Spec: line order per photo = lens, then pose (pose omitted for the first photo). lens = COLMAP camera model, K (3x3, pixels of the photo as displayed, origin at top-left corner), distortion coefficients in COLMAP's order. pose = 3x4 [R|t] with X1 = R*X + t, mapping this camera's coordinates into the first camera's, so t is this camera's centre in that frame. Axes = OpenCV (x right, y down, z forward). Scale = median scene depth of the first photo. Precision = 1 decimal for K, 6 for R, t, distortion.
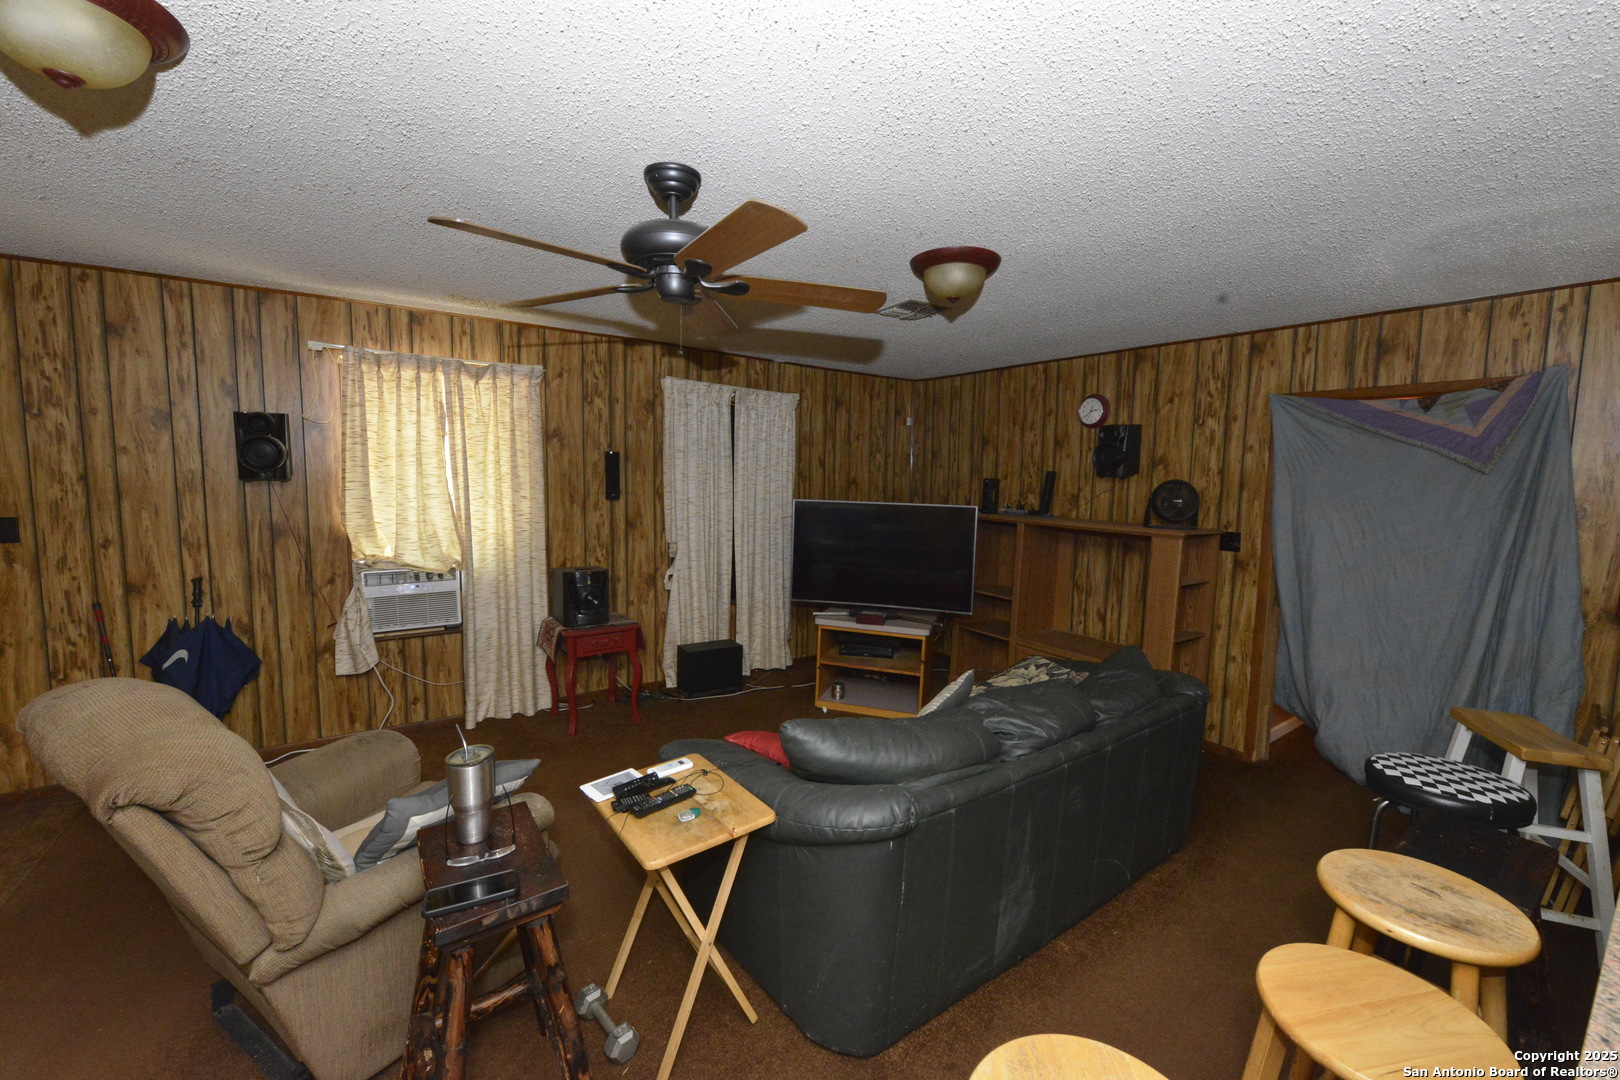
lens RADIAL K [[637.4, 0, 808.7], [0, 637.4, 532.9], [0, 0, 1]] dist [-0.009289, -0.000846]
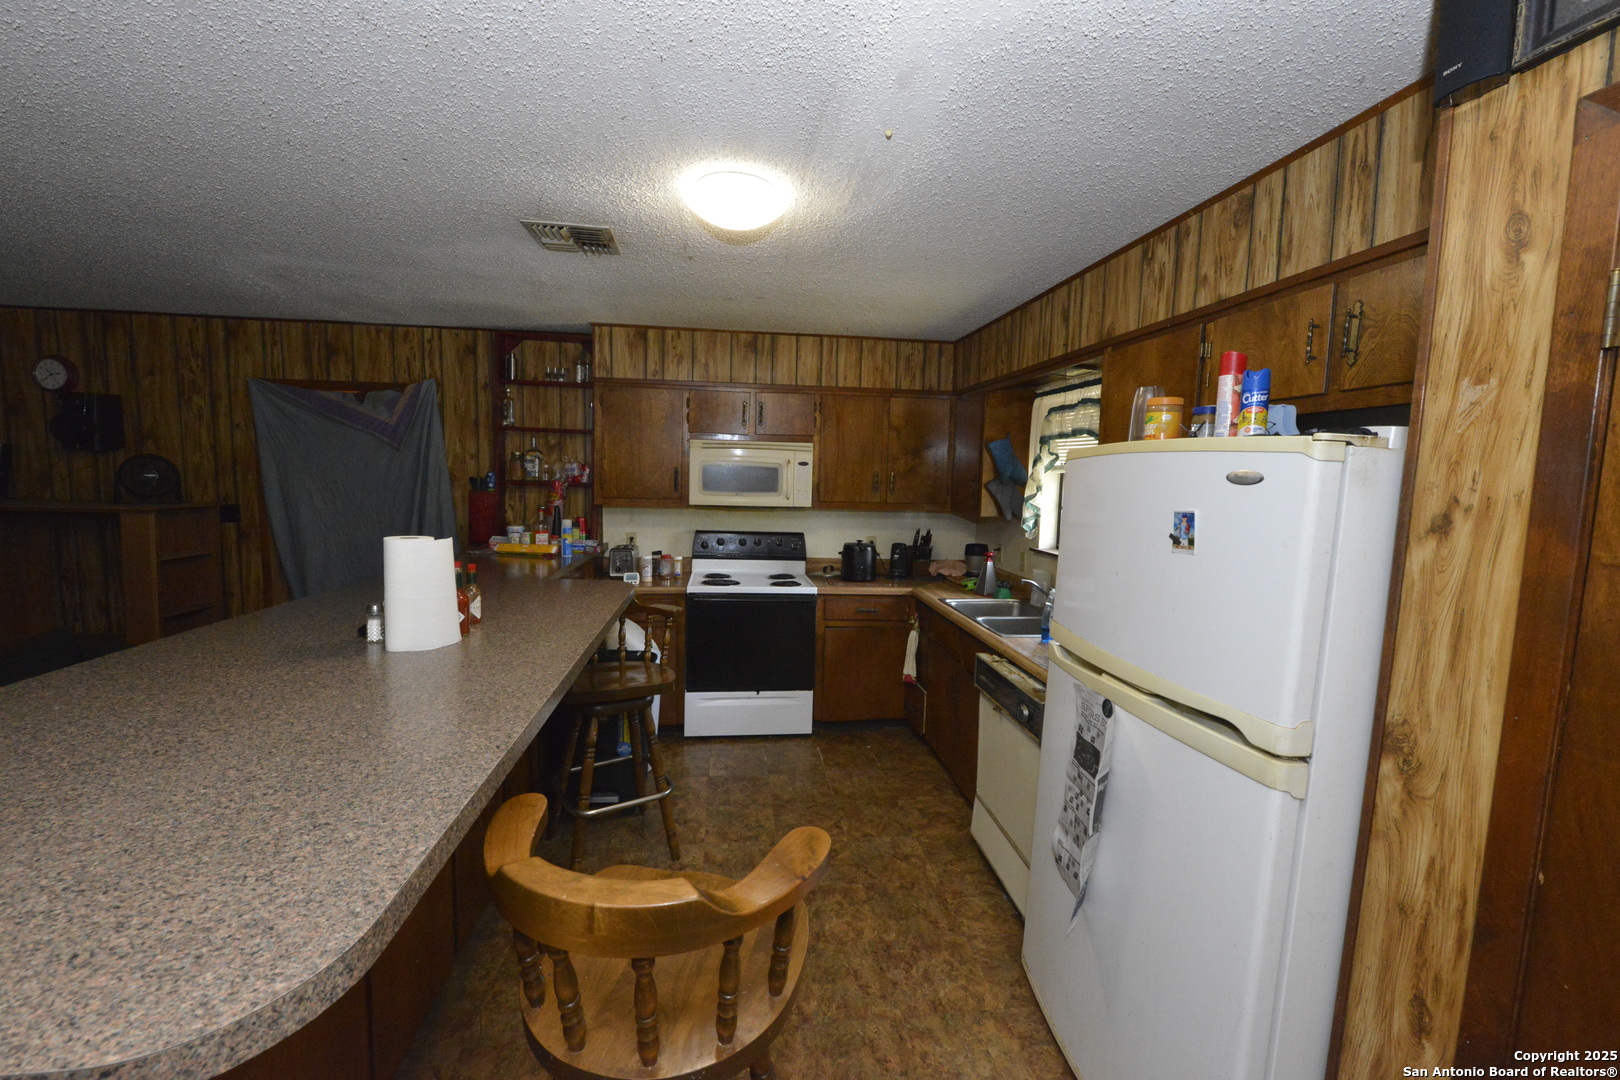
lens RADIAL K [[637.4, 0, 810.3], [0, 637.4, 532.5], [0, 0, 1]] dist [-0.009289, -0.000846]
pose [[0.455691, -0.090795, 0.885495, 0.162784], [0.067156, 0.995456, 0.067510, 0.038898], [-0.887601, 0.028703, 0.459718, -0.342355]]
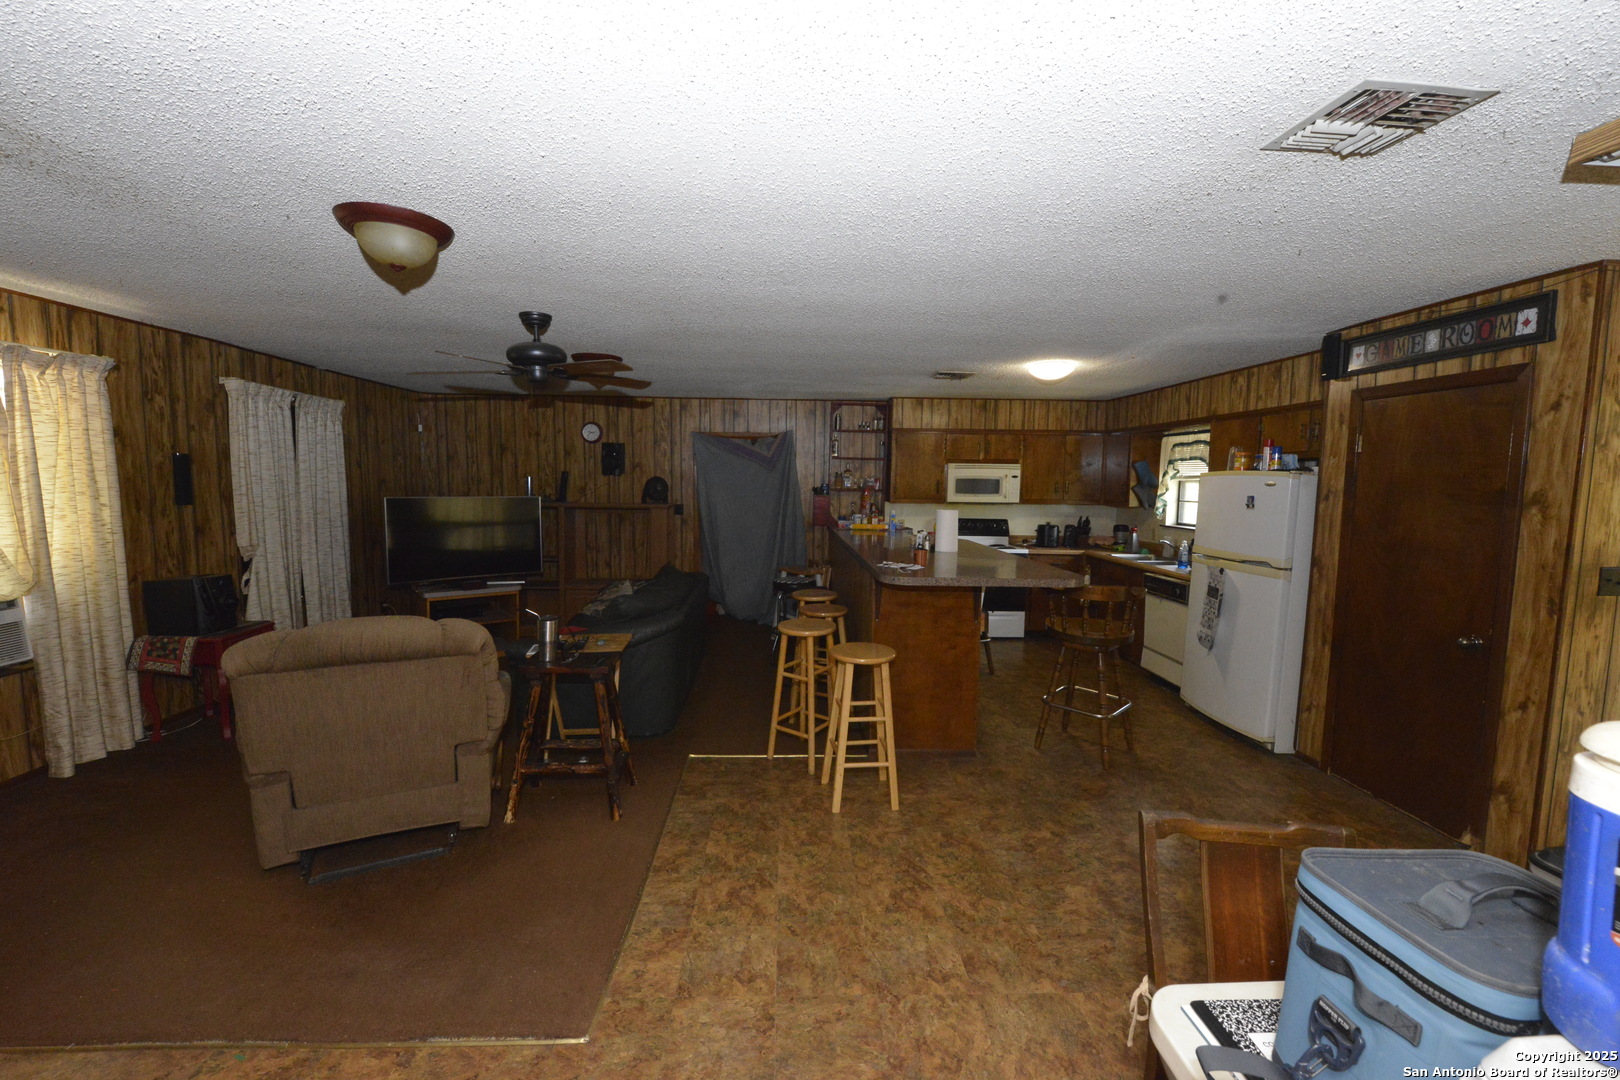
lens RADIAL K [[637.4, 0, 811.5], [0, 637.4, 533.4], [0, 0, 1]] dist [-0.009289, -0.000846]
pose [[0.532095, -0.086515, 0.842253, -0.686975], [0.078580, 0.995518, 0.052615, 0.015592], [-0.843031, 0.038188, 0.536508, -0.313839]]
